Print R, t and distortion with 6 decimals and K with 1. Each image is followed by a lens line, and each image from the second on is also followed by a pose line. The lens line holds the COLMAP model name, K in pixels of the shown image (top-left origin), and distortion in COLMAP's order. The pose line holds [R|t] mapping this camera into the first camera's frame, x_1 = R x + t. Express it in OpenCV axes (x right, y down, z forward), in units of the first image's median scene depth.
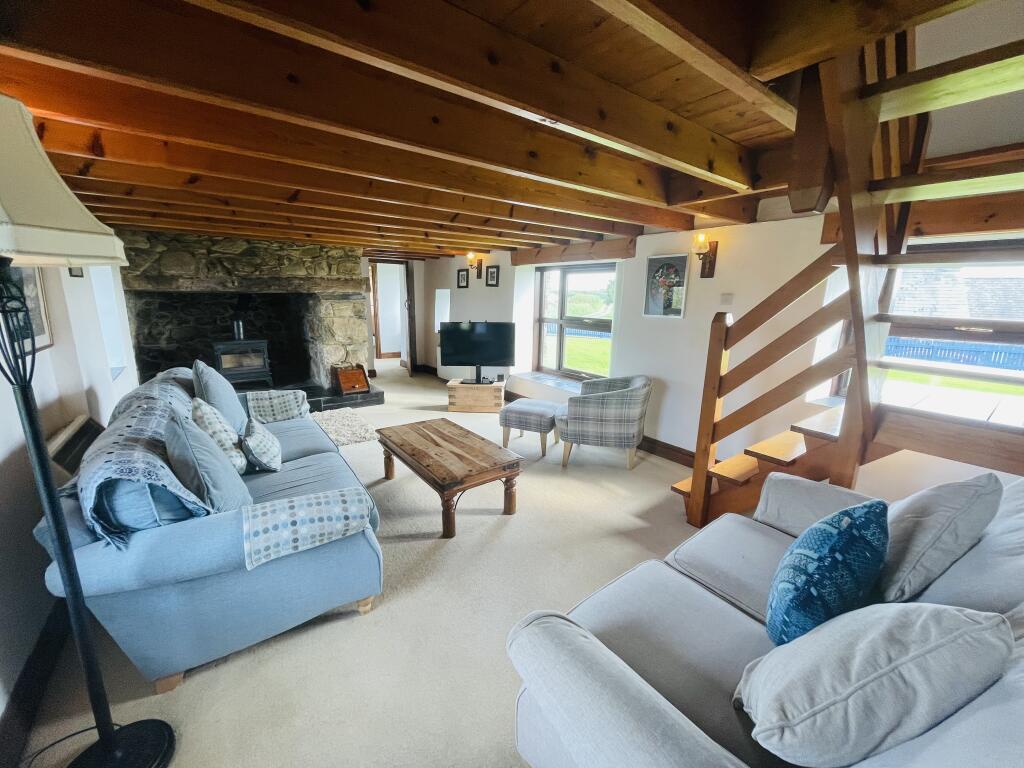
lens RADIAL K [[408.8, 0, 510.7], [0, 408.8, 383.0], [0, 0, 1]] dist [-0.000542, -0.000144]
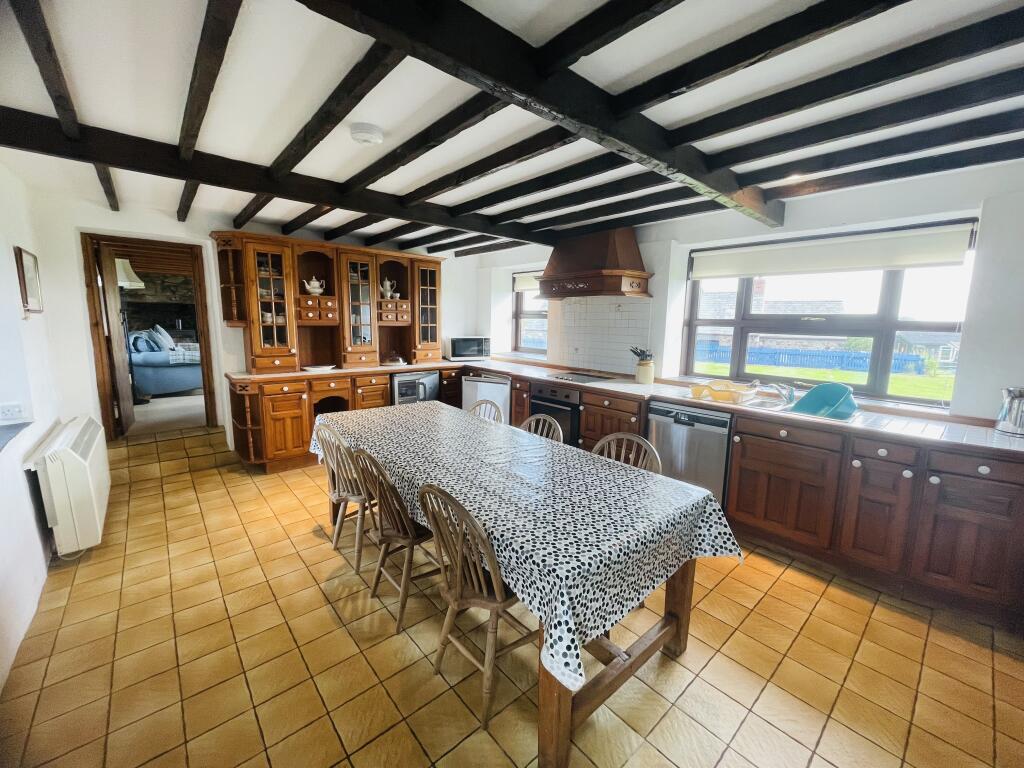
lens RADIAL K [[408.8, 0, 512.6], [0, 408.8, 382.3], [0, 0, 1]] dist [-0.000542, -0.000144]
pose [[0.997574, -0.011198, 0.068704, 0.767689], [0.015027, 0.998347, -0.055475, 0.282711], [-0.067970, 0.056372, 0.996094, -1.004095]]
